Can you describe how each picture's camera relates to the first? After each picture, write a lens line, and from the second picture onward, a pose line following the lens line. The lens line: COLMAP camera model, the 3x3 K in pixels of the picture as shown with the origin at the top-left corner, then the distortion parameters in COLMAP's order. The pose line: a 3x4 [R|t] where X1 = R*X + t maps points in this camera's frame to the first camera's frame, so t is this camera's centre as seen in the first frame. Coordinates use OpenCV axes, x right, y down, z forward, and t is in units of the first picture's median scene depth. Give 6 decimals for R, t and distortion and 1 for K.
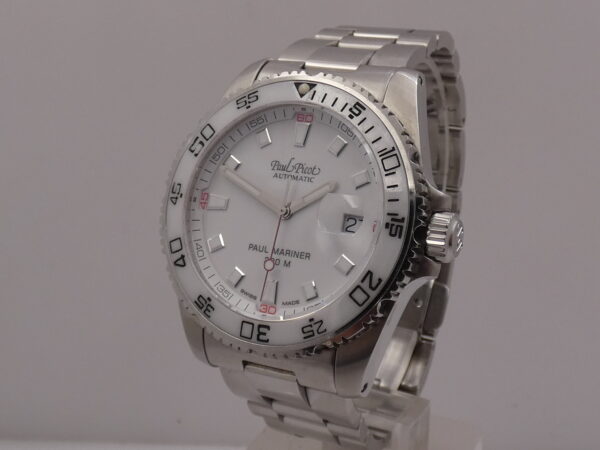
lens RADIAL K [[928.9, 0, 300.0], [0, 928.9, 225.0], [0, 0, 1]] dist [-0.039483, -0.022398]
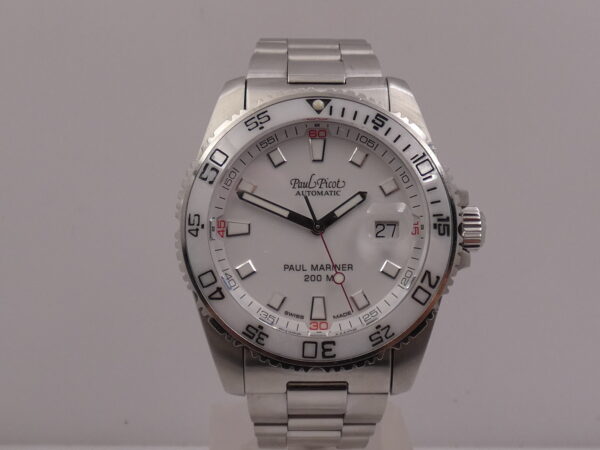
lens RADIAL K [[928.9, 0, 300.0], [0, 928.9, 225.0], [0, 0, 1]] dist [-0.039483, -0.022398]
pose [[0.883341, -0.140182, 0.447277, -0.485044], [0.135819, 0.989843, 0.041996, -0.062174], [-0.448622, 0.023651, 0.893409, 0.105228]]
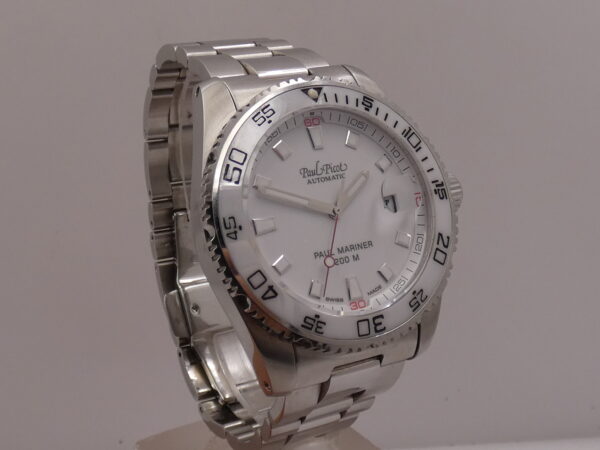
lens RADIAL K [[928.9, 0, 300.0], [0, 928.9, 225.0], [0, 0, 1]] dist [-0.039483, -0.022398]
pose [[0.554093, -0.249187, 0.794284, -0.861635], [0.282159, 0.953884, 0.102424, -0.116884], [-0.783178, 0.167363, 0.598851, 0.414886]]
